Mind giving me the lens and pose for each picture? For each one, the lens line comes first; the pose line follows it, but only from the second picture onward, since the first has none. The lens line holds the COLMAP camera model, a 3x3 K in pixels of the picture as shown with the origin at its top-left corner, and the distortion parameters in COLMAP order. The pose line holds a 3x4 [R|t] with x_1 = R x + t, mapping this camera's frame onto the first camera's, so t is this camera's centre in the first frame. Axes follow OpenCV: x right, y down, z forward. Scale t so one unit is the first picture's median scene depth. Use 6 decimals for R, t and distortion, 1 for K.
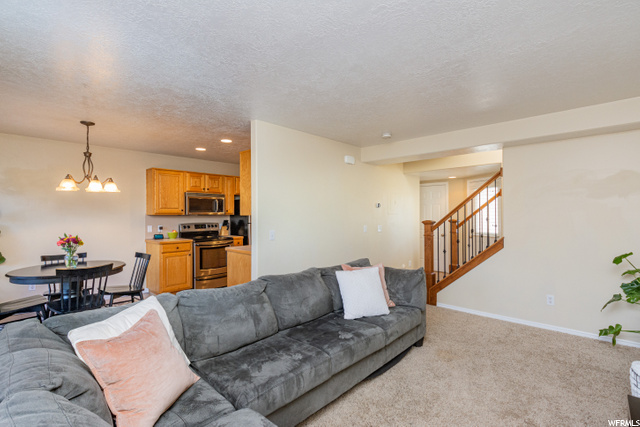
lens RADIAL K [[305.3, 0, 320.0], [0, 305.3, 213.5], [0, 0, 1]] dist [-0.002552, 0.000002]
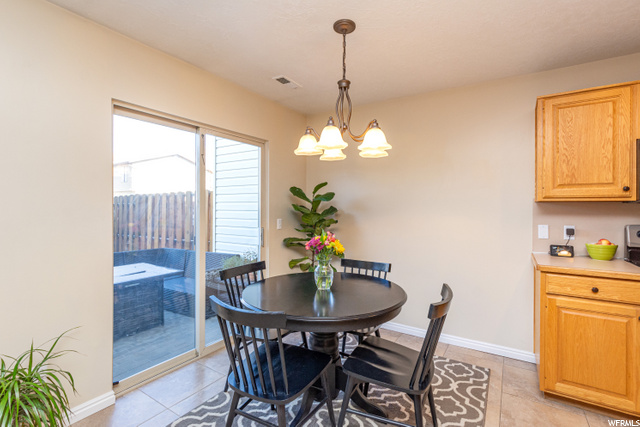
lens RADIAL K [[303.9, 0, 320.0], [0, 303.9, 213.5], [0, 0, 1]] dist [-0.002996, -0.000521]
pose [[0.195179, 0.025982, -0.980424, -0.161465], [-0.002615, 0.999659, 0.025971, 0.010906], [0.980764, -0.002505, 0.195180, 0.558107]]
